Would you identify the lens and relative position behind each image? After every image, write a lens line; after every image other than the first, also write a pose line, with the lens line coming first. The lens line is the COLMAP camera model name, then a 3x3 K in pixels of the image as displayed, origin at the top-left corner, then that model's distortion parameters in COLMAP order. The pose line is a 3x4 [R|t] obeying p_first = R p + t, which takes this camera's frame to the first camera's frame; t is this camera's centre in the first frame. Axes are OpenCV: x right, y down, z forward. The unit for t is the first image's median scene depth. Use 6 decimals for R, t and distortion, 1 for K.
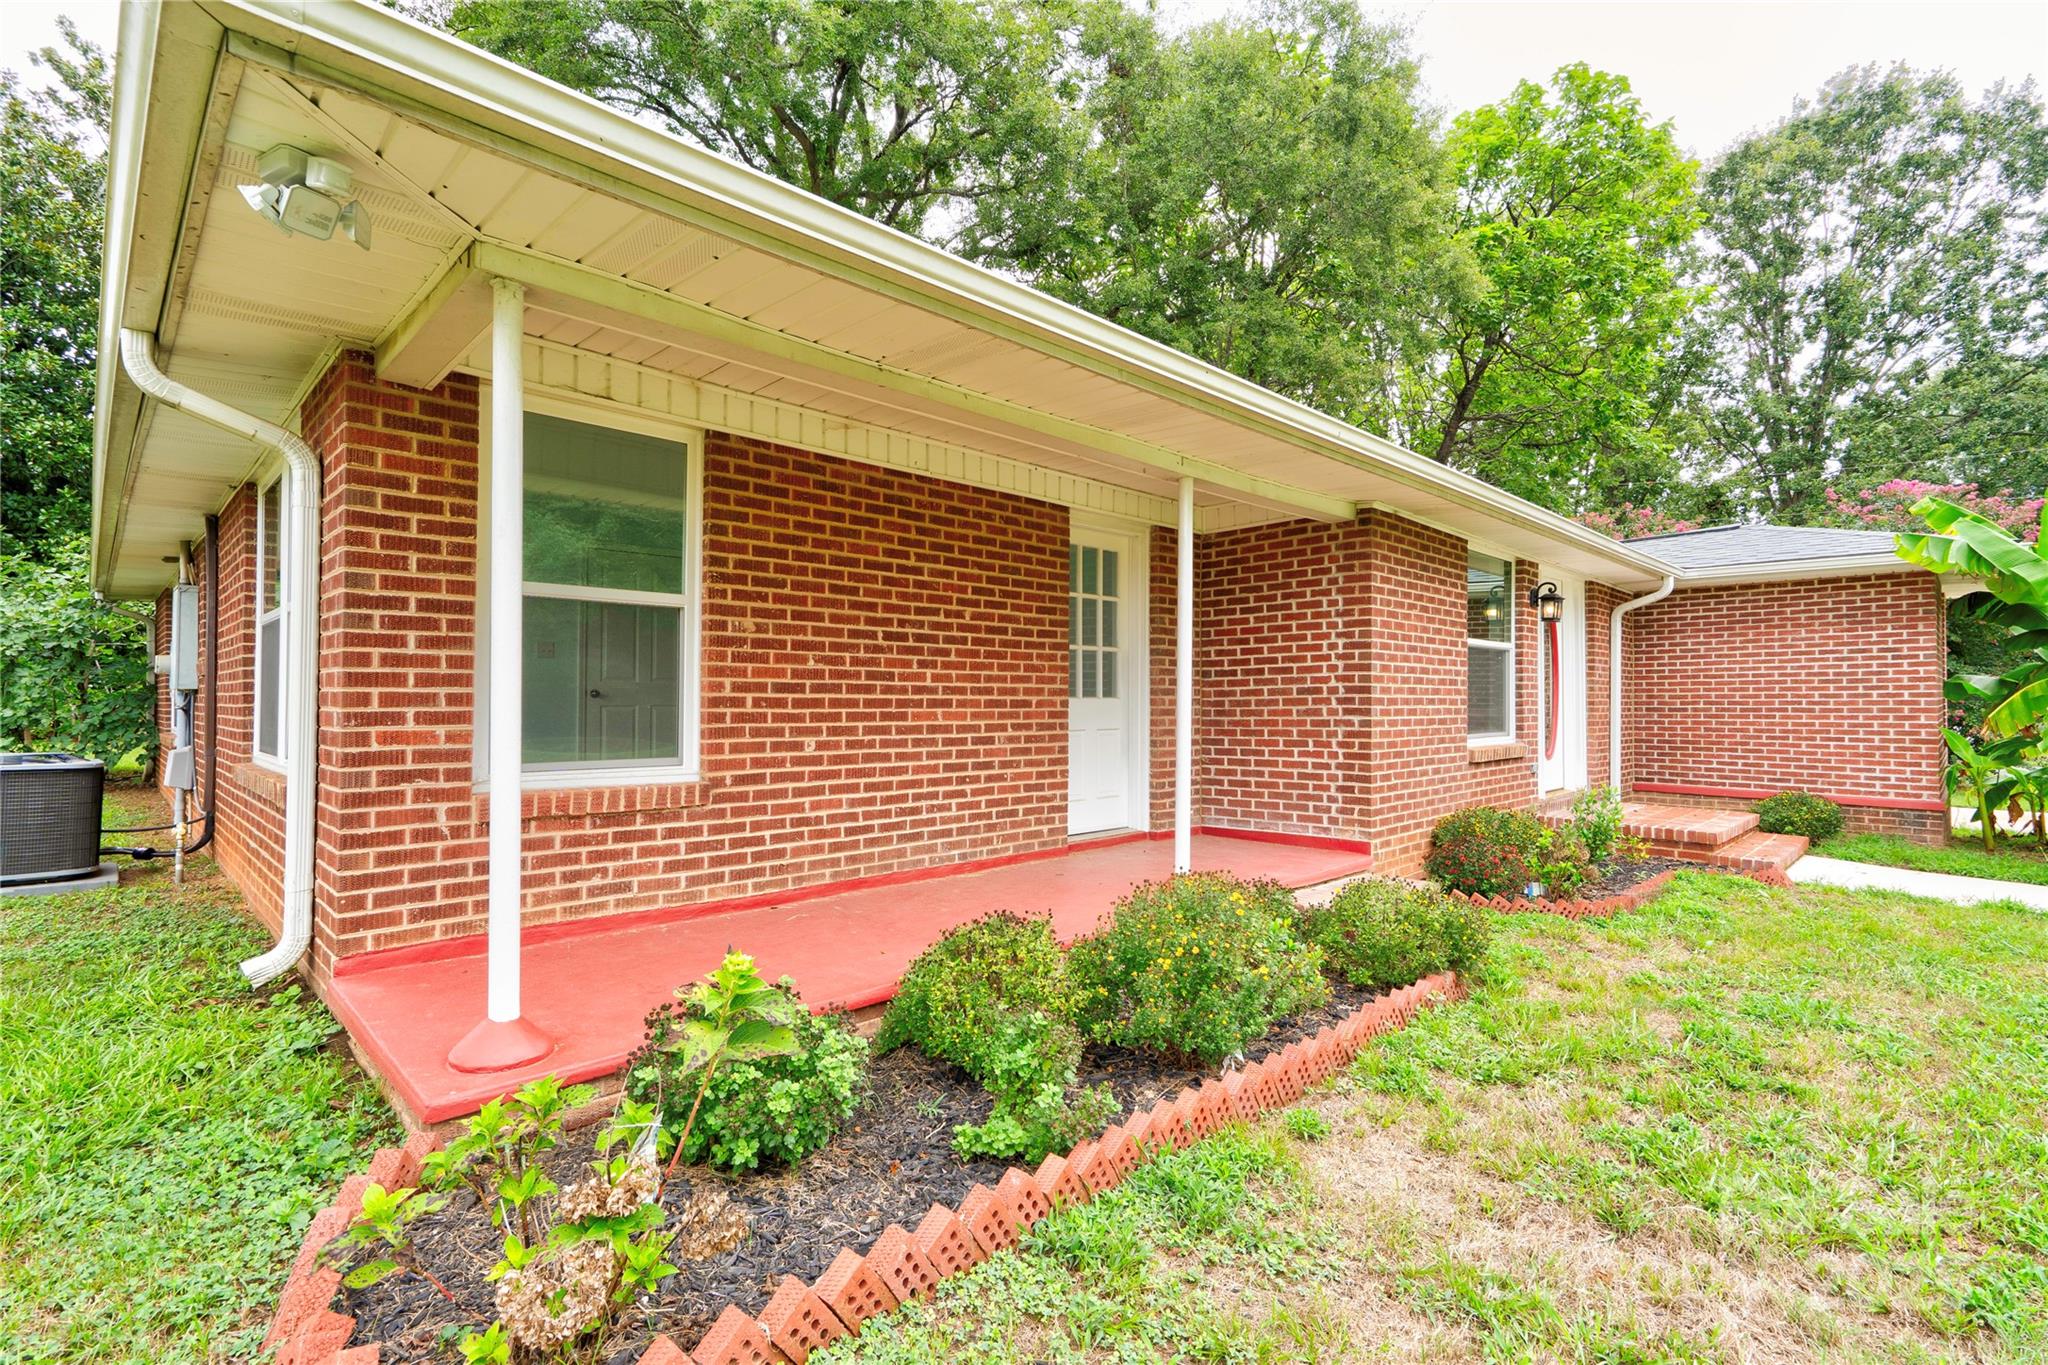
lens RADIAL K [[955.6, 0, 1027.7], [0, 955.6, 690.6], [0, 0, 1]] dist [-0.023625, 0.019140]
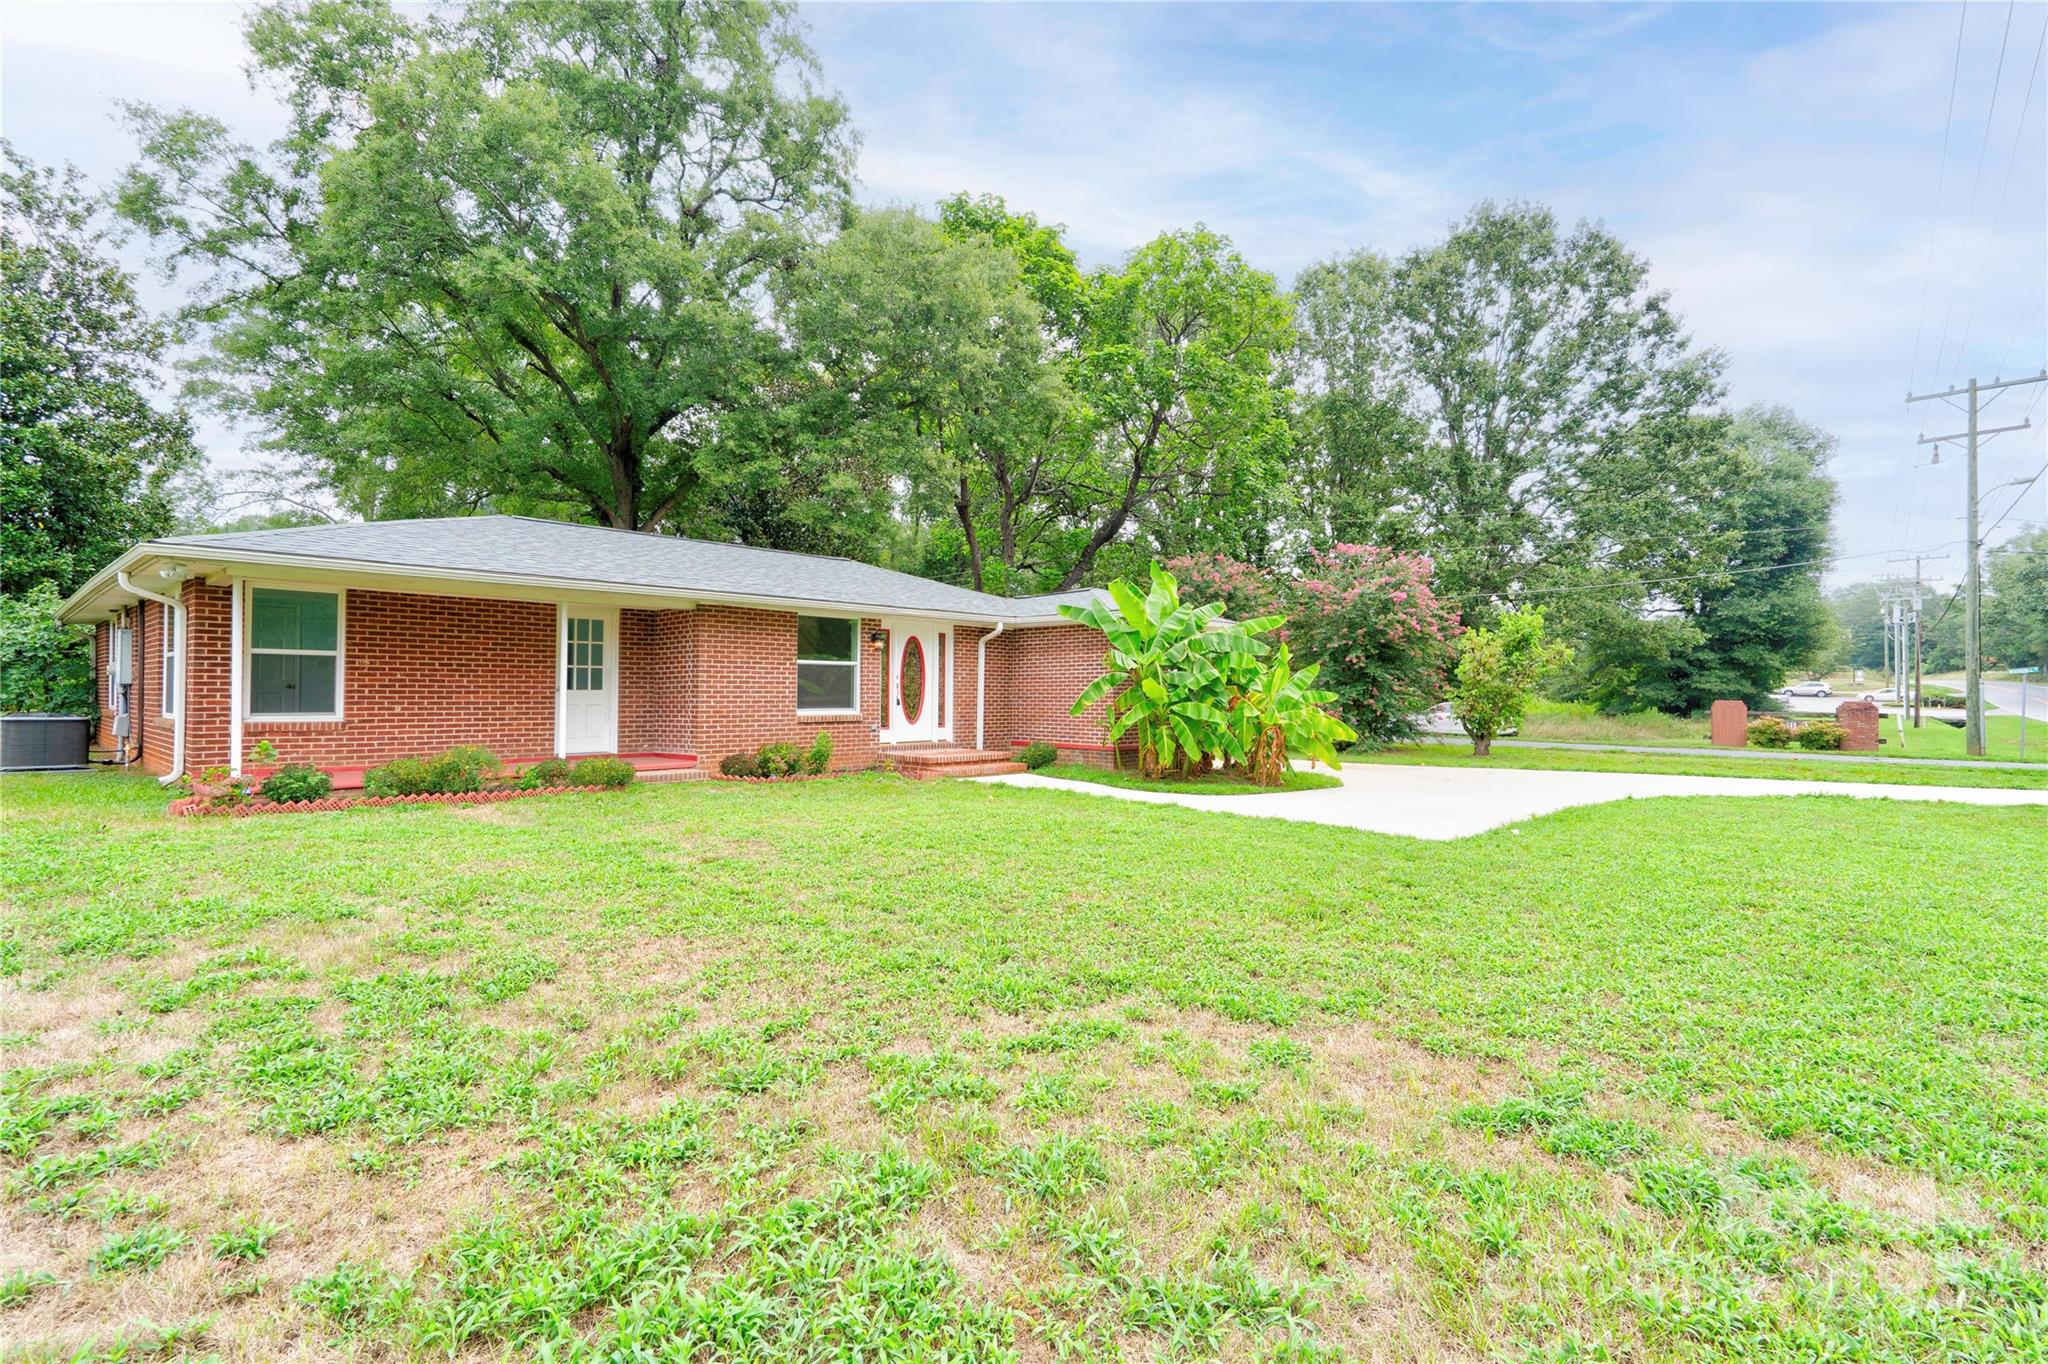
lens RADIAL K [[919.2, 0, 1024.0], [0, 919.2, 682.0], [0, 0, 1]] dist [0.002351, 0.000057]
pose [[0.997647, 0.003700, 0.068453, 1.216566], [-0.003824, 0.999991, 0.001672, -0.023018], [-0.068446, -0.001930, 0.997653, -1.496575]]
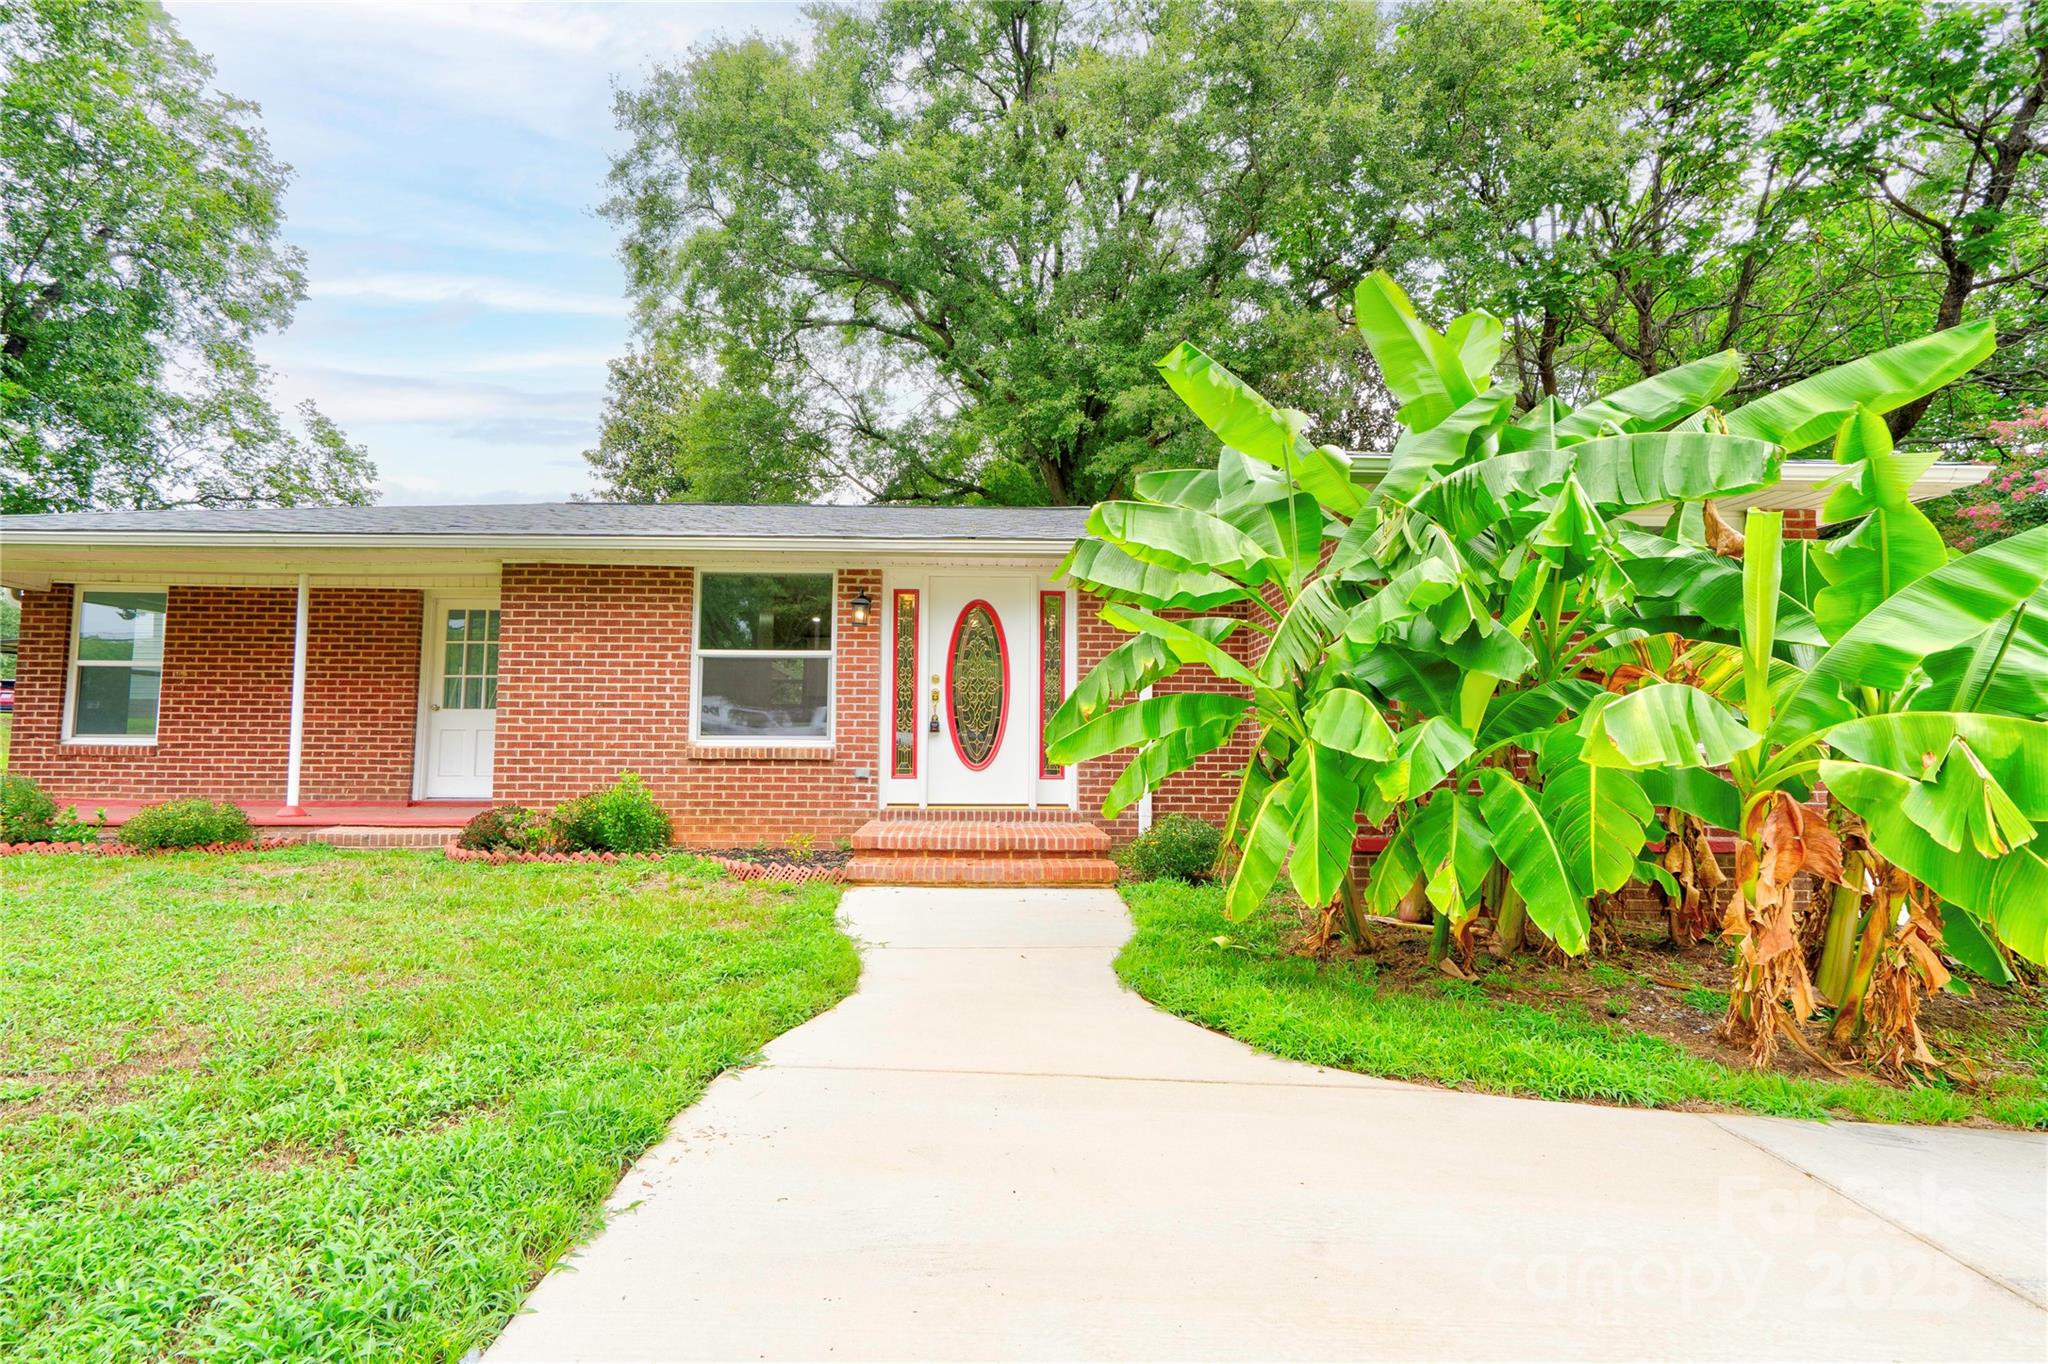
lens RADIAL K [[919.2, 0, 1024.0], [0, 919.2, 682.0], [0, 0, 1]] dist [0.002351, 0.000057]
pose [[0.744590, -0.050909, -0.665578, 2.263982], [0.003852, 0.997399, -0.071980, 0.097543], [0.667511, 0.051032, 0.742849, 0.660937]]
